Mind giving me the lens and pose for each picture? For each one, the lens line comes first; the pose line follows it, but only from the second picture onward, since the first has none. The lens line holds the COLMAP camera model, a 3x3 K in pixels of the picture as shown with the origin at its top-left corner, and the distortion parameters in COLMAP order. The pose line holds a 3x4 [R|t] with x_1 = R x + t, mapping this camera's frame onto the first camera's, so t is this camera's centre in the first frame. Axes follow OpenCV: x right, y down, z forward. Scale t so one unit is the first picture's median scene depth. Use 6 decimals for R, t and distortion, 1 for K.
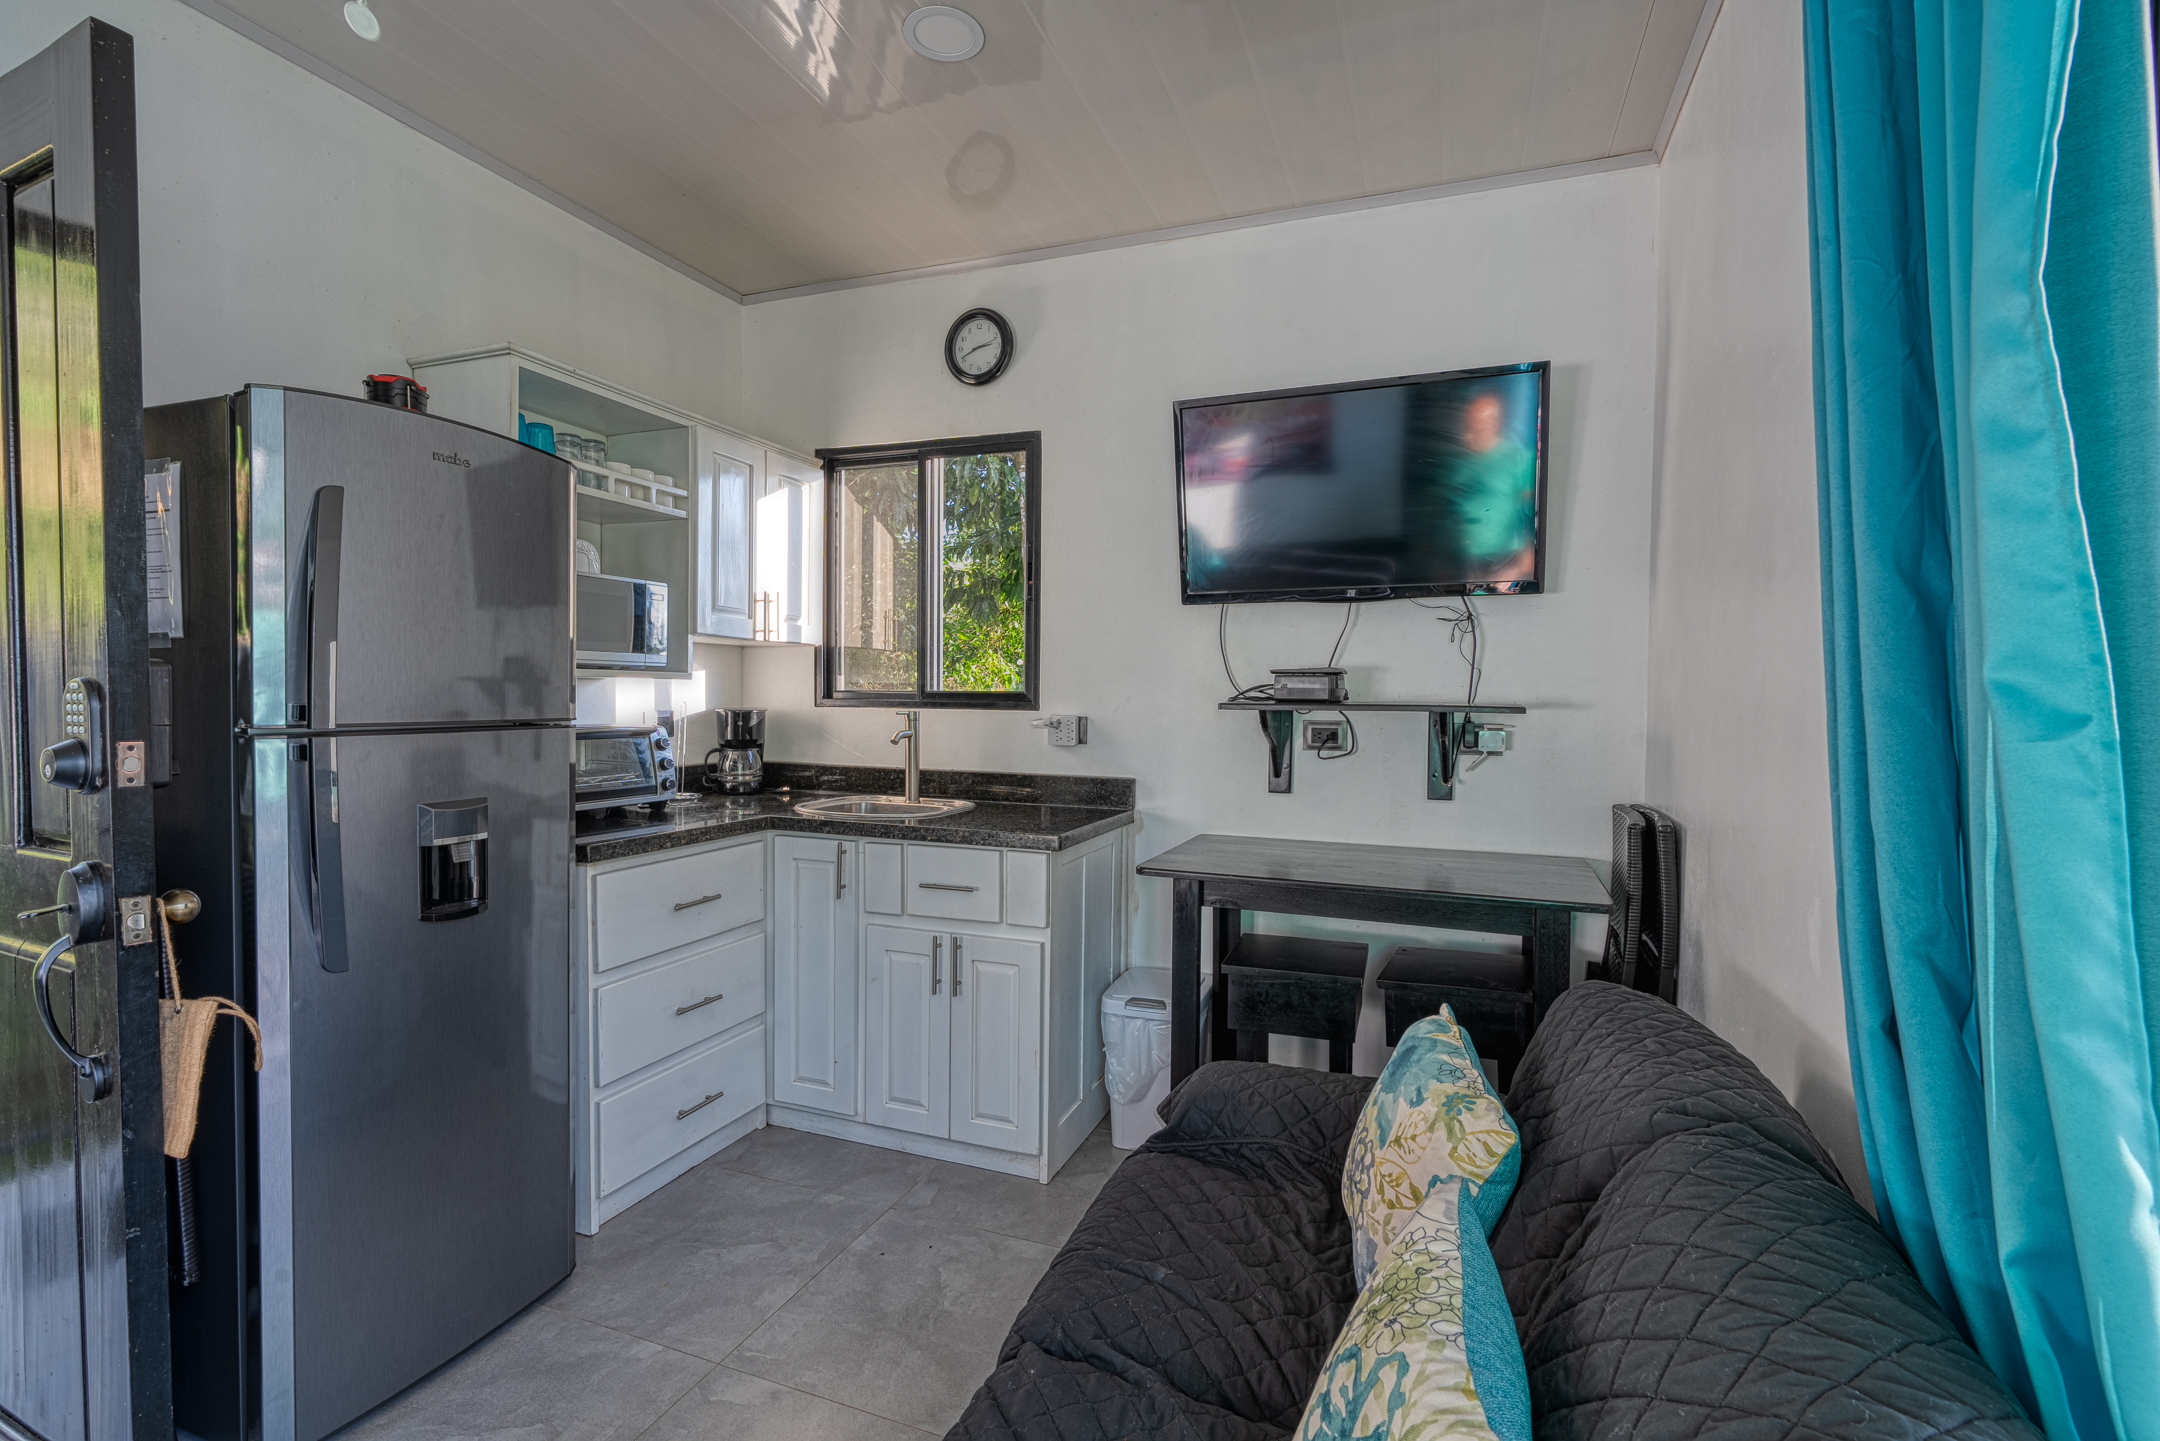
lens RADIAL K [[961.5, 0, 1080.0], [0, 961.5, 720.5], [0, 0, 1]] dist [-0.008865, 0.000795]
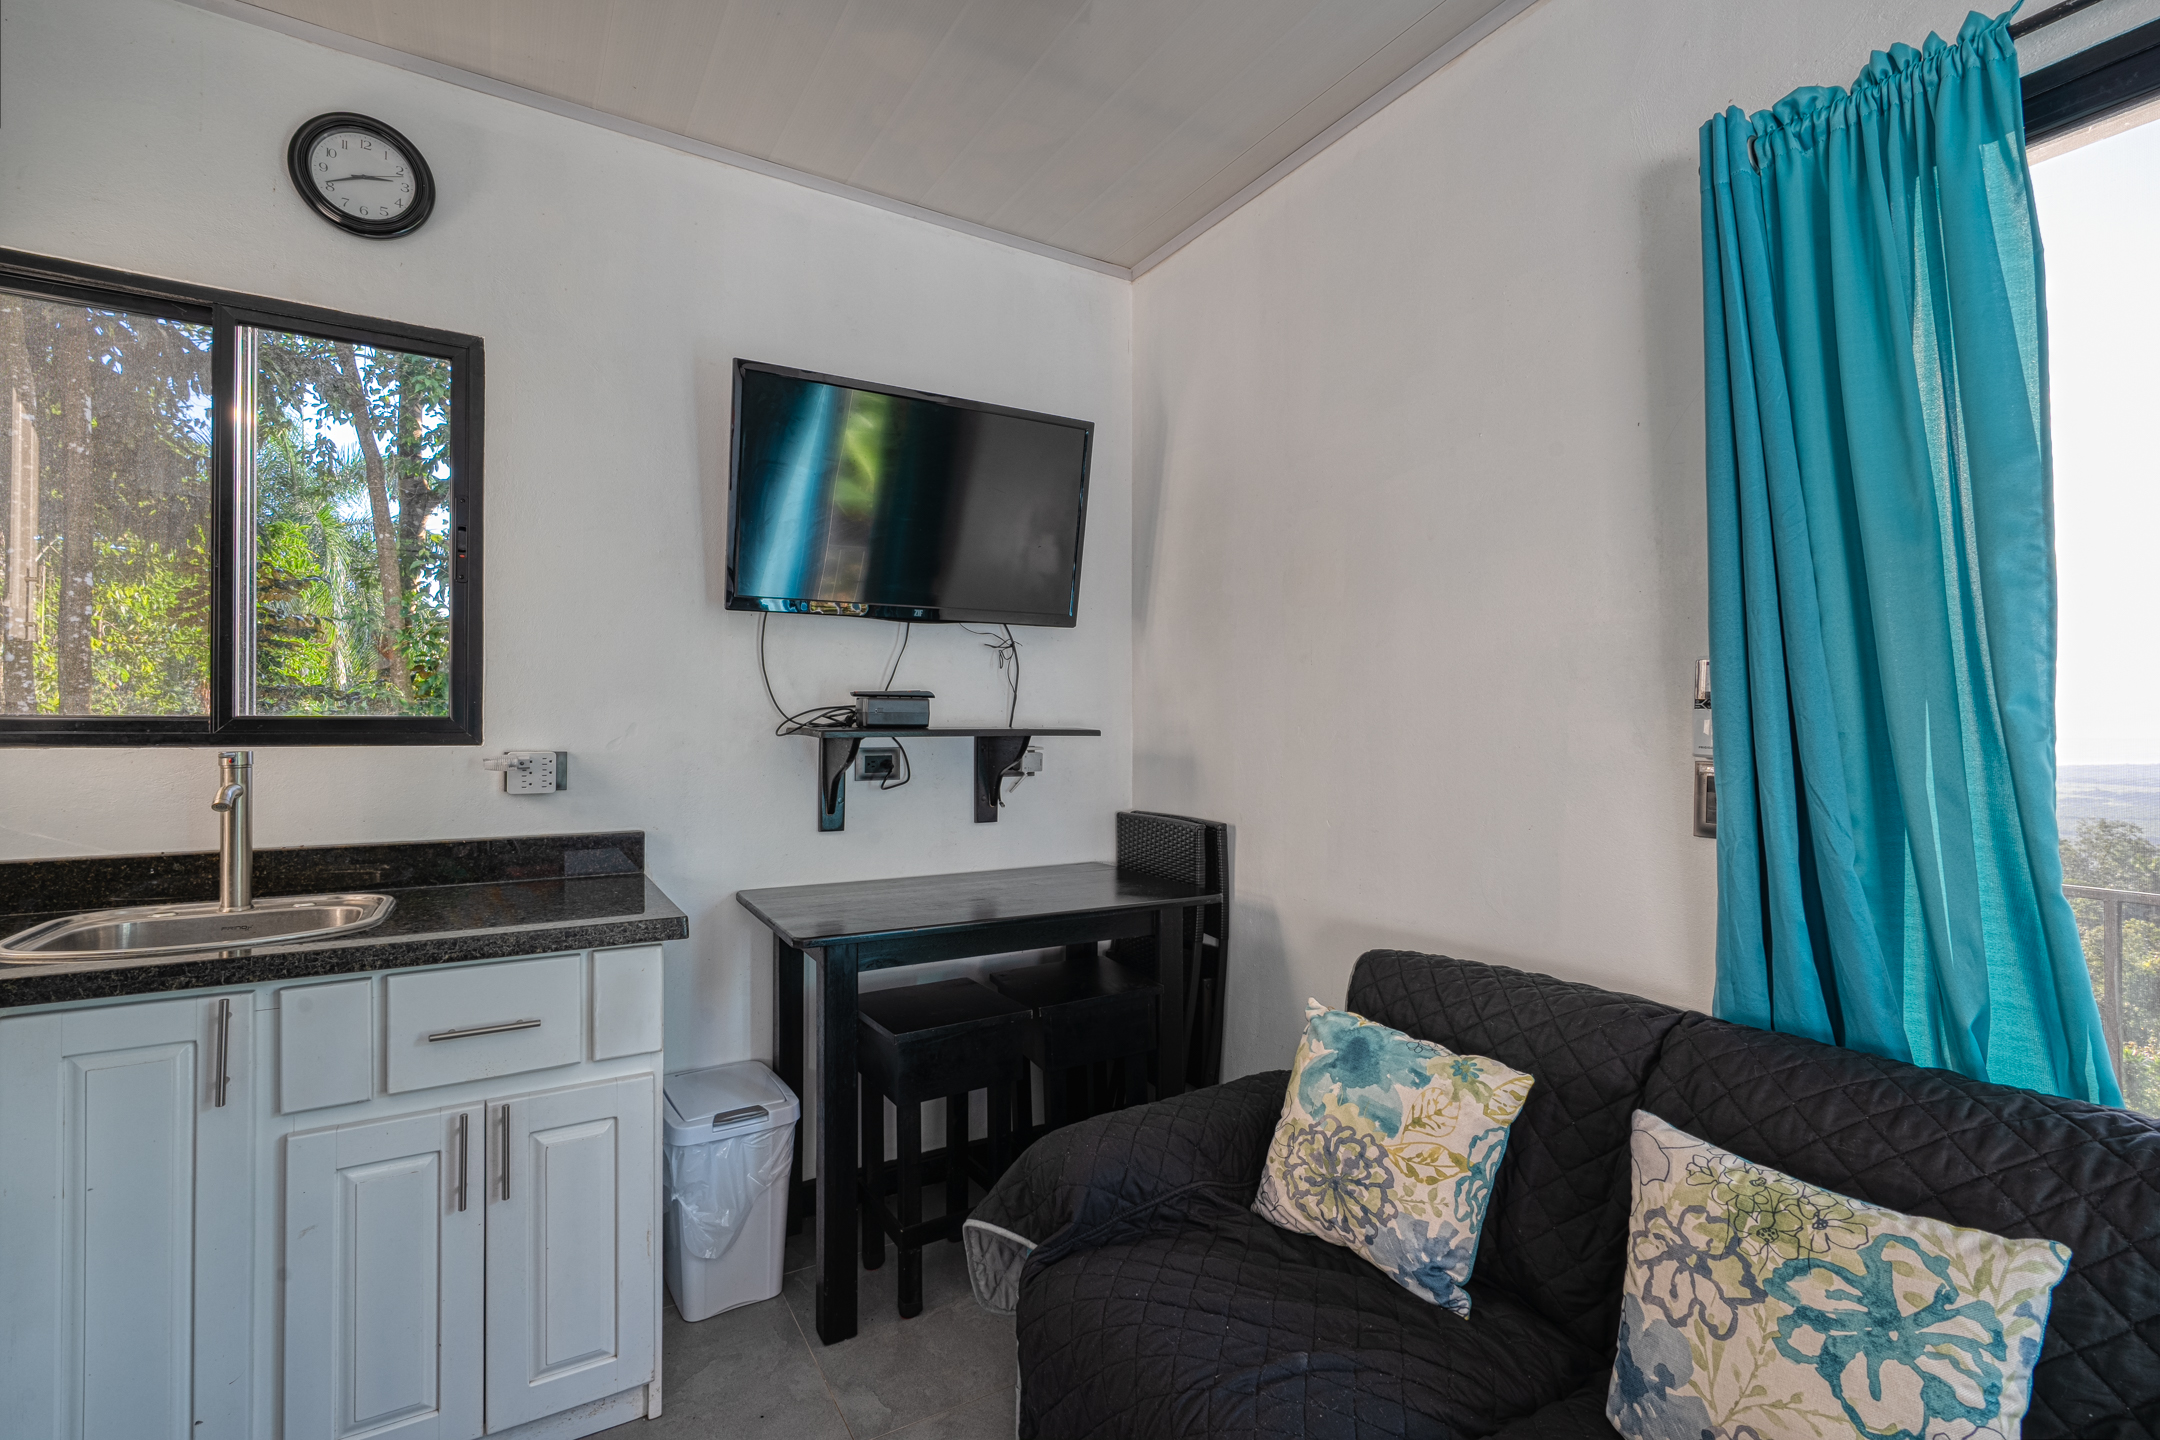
lens RADIAL K [[961.5, 0, 1080.0], [0, 961.5, 720.0], [0, 0, 1]] dist [-0.008865, 0.000795]
pose [[0.617933, -0.005368, 0.786212, -0.365015], [0.025454, 0.999589, -0.013181, -0.009596], [-0.785819, 0.028157, 0.617816, 0.286677]]
